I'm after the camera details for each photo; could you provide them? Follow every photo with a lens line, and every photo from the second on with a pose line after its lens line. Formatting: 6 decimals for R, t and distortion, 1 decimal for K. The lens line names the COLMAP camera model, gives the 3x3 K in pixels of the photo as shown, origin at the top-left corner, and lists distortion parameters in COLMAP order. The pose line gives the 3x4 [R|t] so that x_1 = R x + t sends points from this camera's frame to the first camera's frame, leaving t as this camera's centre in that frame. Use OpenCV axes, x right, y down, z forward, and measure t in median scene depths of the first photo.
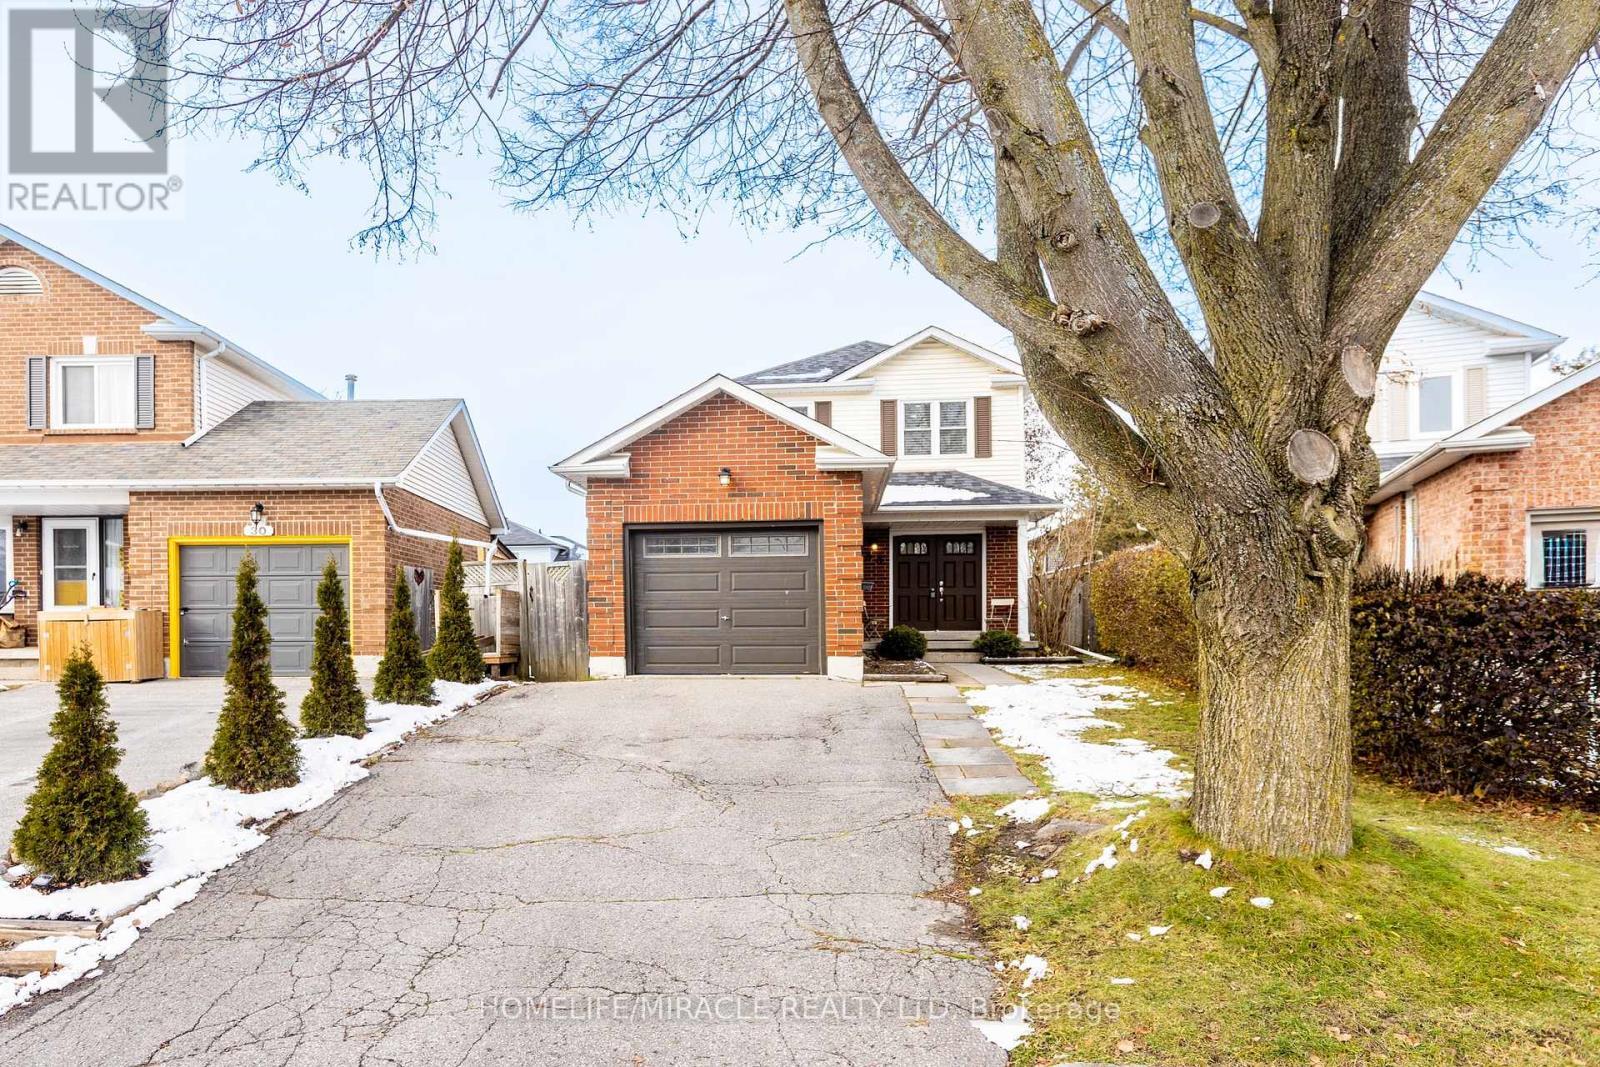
lens RADIAL K [[722.6, 0, 910.0], [0, 722.6, 630.8], [0, 0, 1]] dist [0.001019, 0.000536]
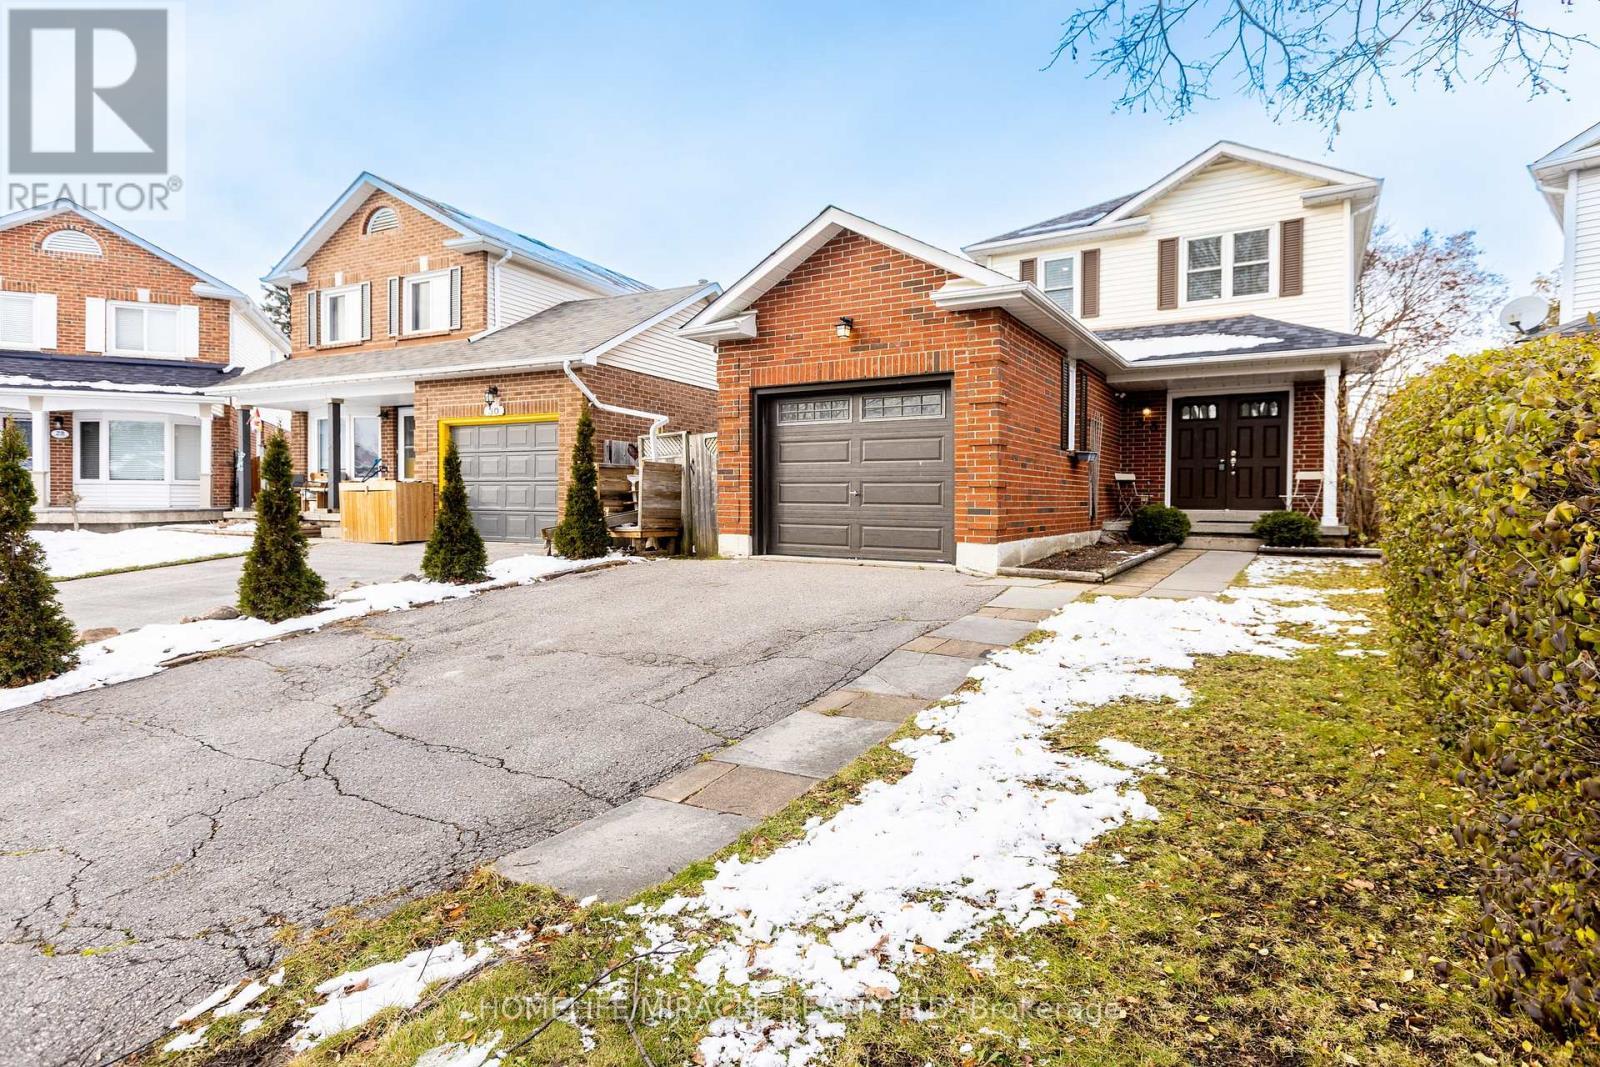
lens RADIAL K [[709.0, 0, 998.4], [0, 709.0, 509.5], [0, 0, 1]] dist [0.001256, 0.000007]
pose [[0.919122, 0.017968, -0.393563, 0.237746], [-0.015365, 0.999834, 0.009763, -0.009403], [0.393673, -0.002926, 0.919246, 0.294628]]
